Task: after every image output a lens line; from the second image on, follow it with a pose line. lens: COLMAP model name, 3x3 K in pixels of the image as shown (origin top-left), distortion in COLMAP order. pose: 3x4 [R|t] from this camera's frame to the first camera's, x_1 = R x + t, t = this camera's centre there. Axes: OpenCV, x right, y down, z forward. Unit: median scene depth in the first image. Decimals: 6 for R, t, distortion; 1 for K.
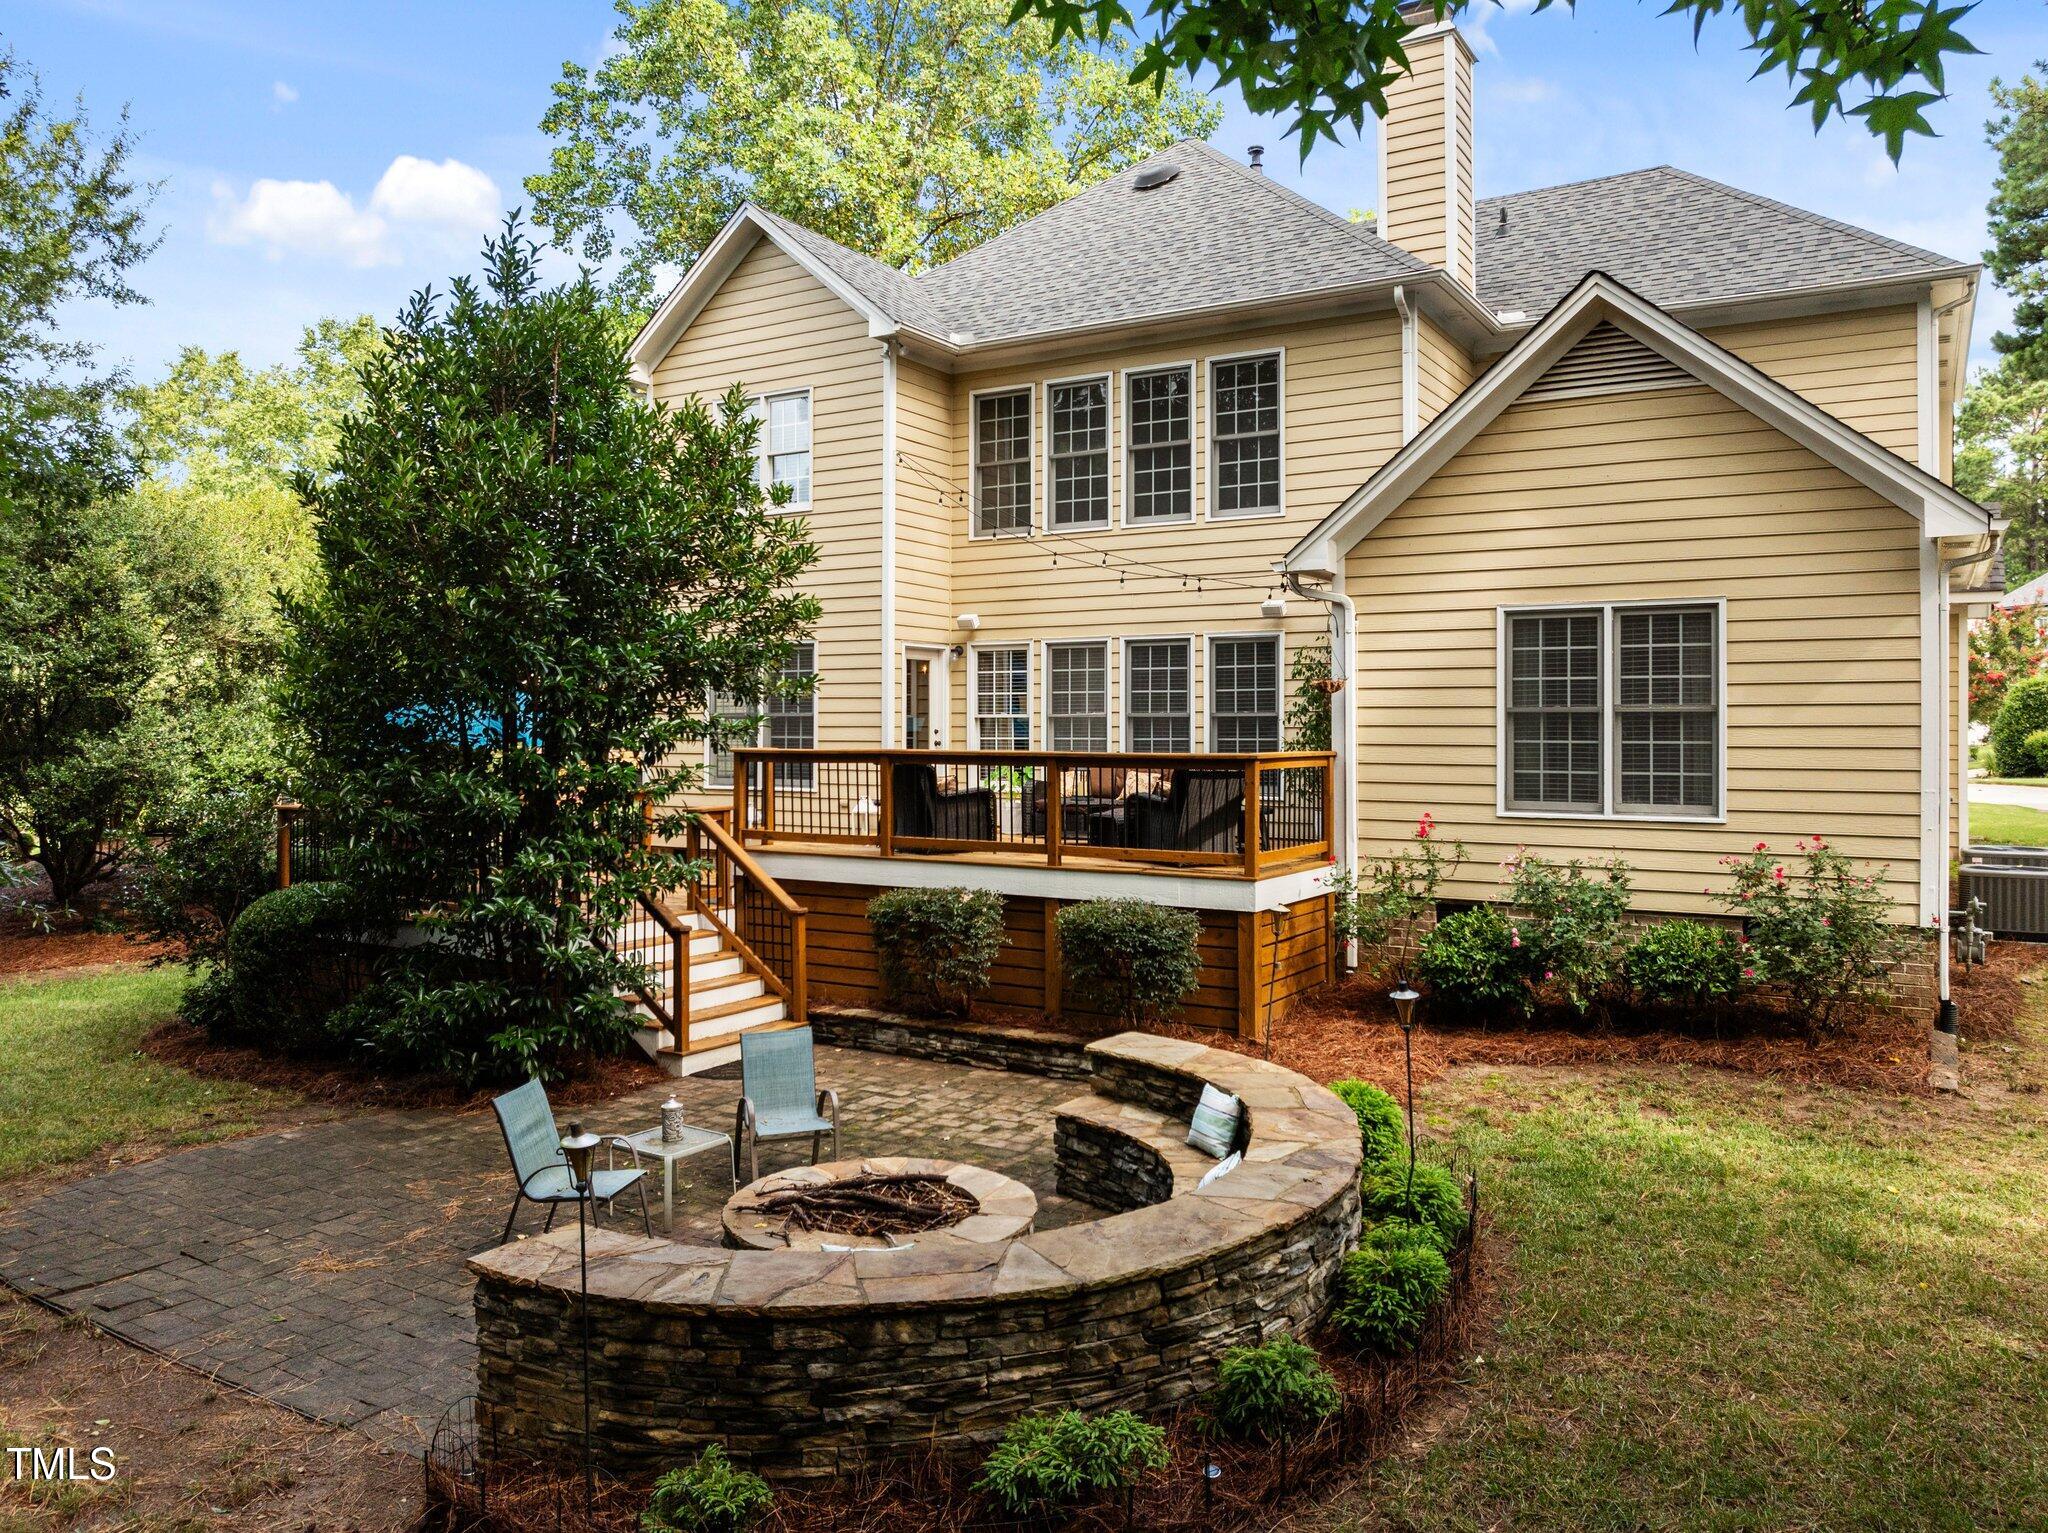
lens RADIAL K [[1444.4, 0, 1024.4], [0, 1444.4, 779.0], [0, 0, 1]] dist [-0.044710, -0.002616]
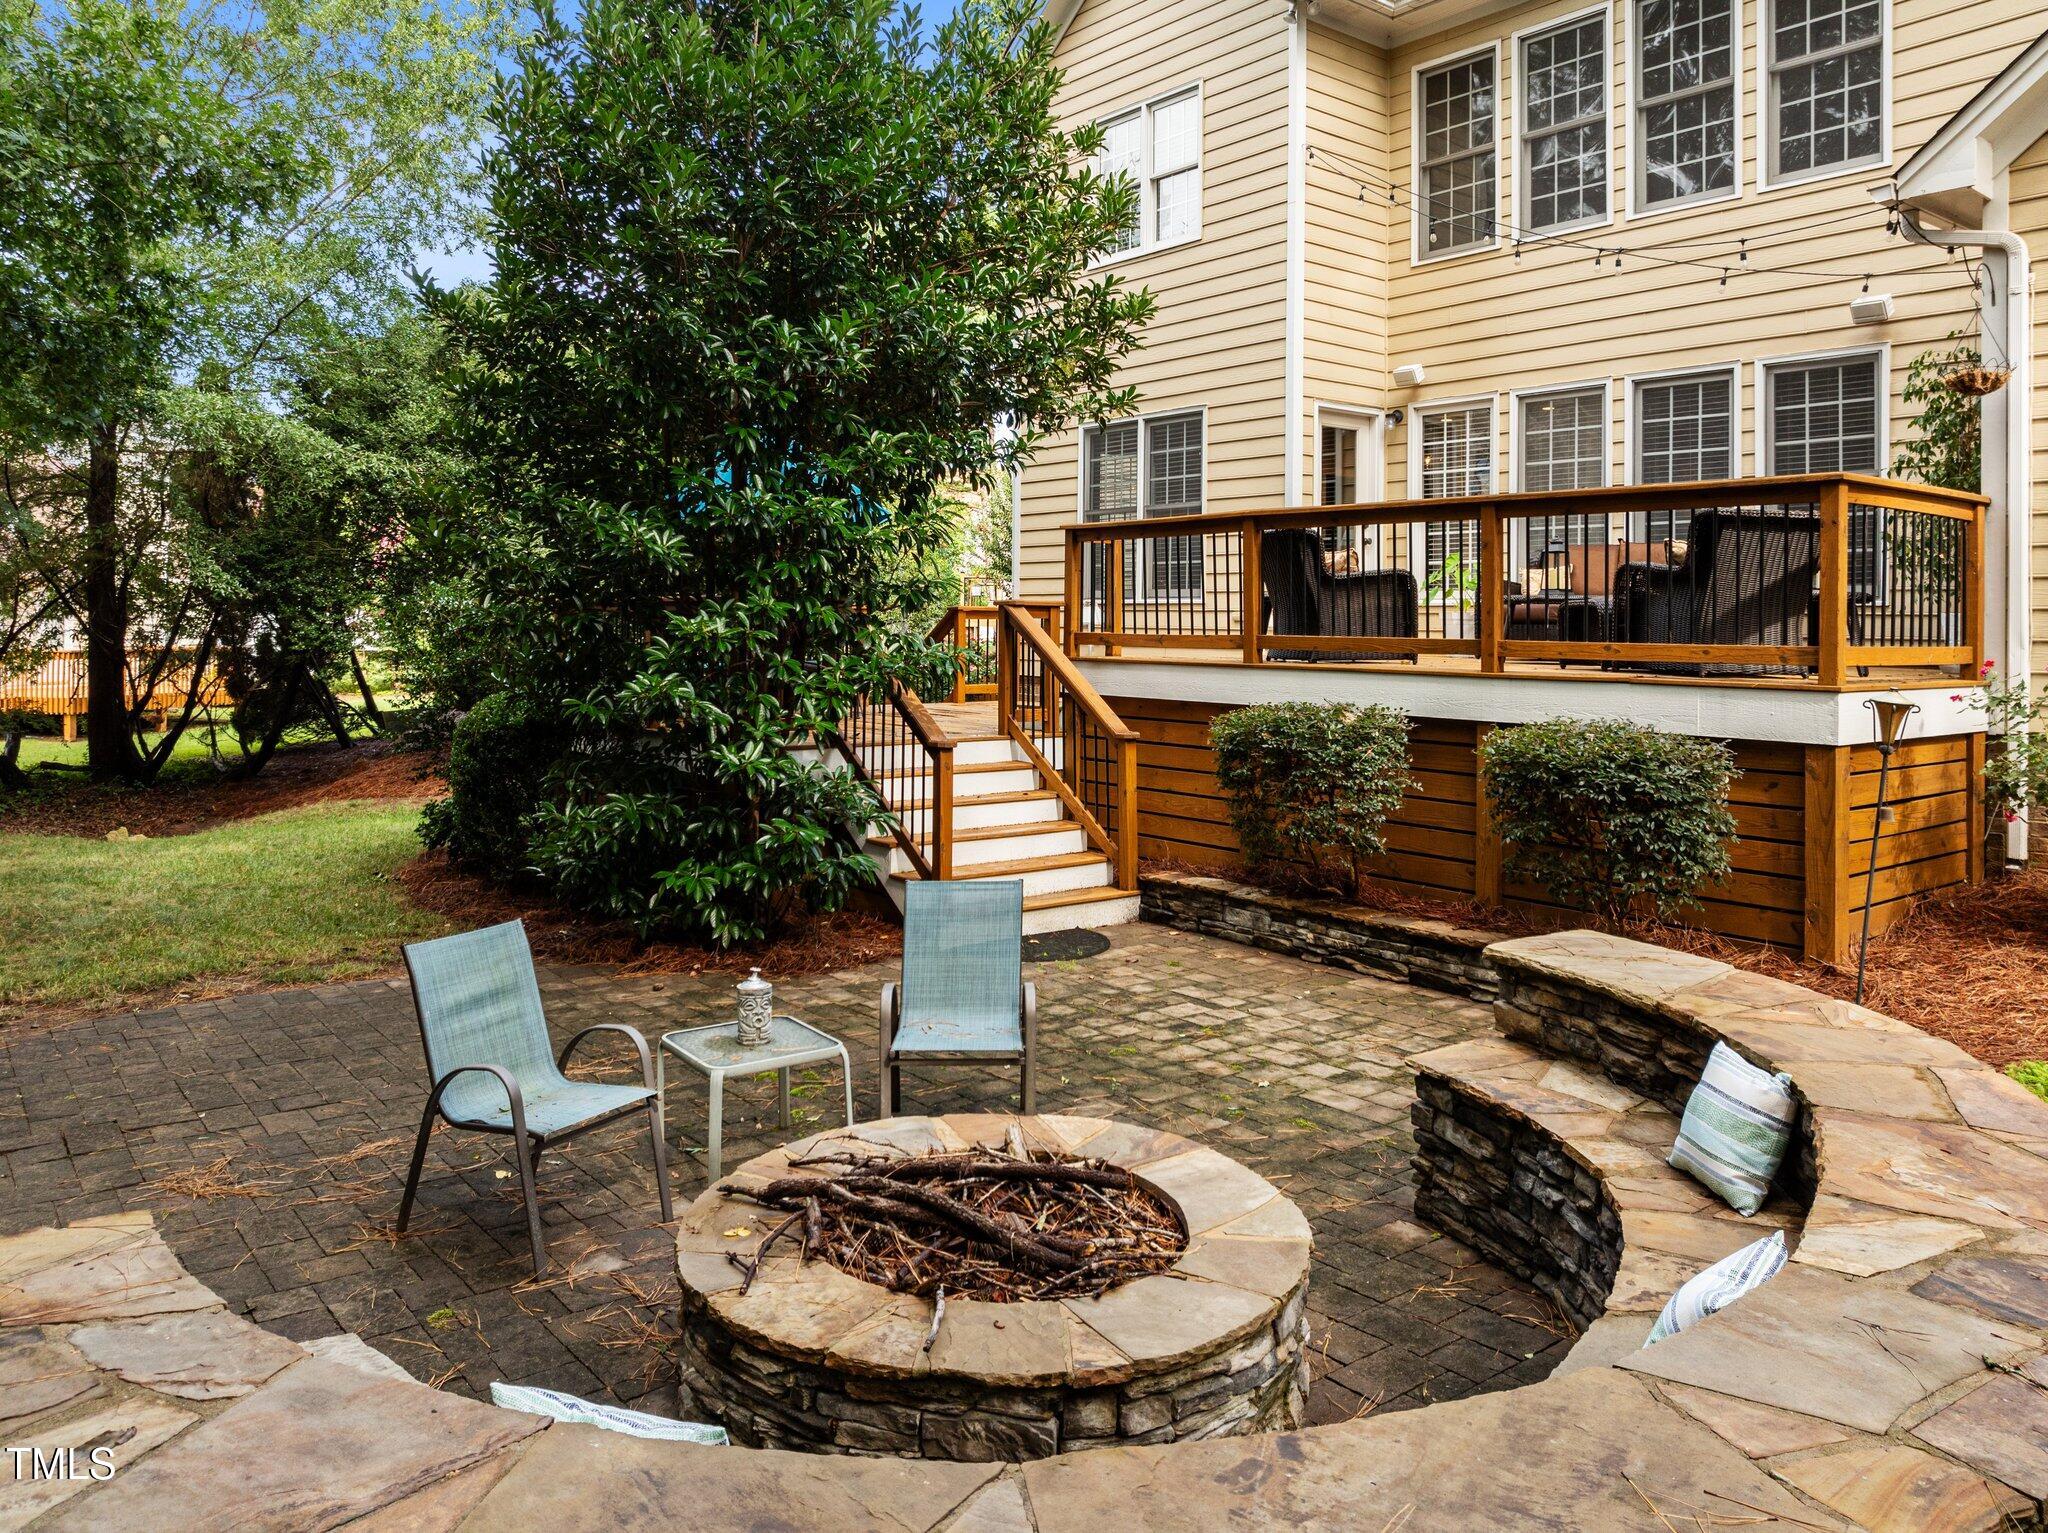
lens RADIAL K [[1465.3, 0, 1009.3], [0, 1465.3, 644.5], [0, 0, 1]] dist [-0.037641, 0.002875]
pose [[0.935018, 0.011187, -0.354423, 0.050900], [-0.017680, 0.999730, -0.015087, 0.062057], [0.354159, 0.020372, 0.934963, 0.315259]]
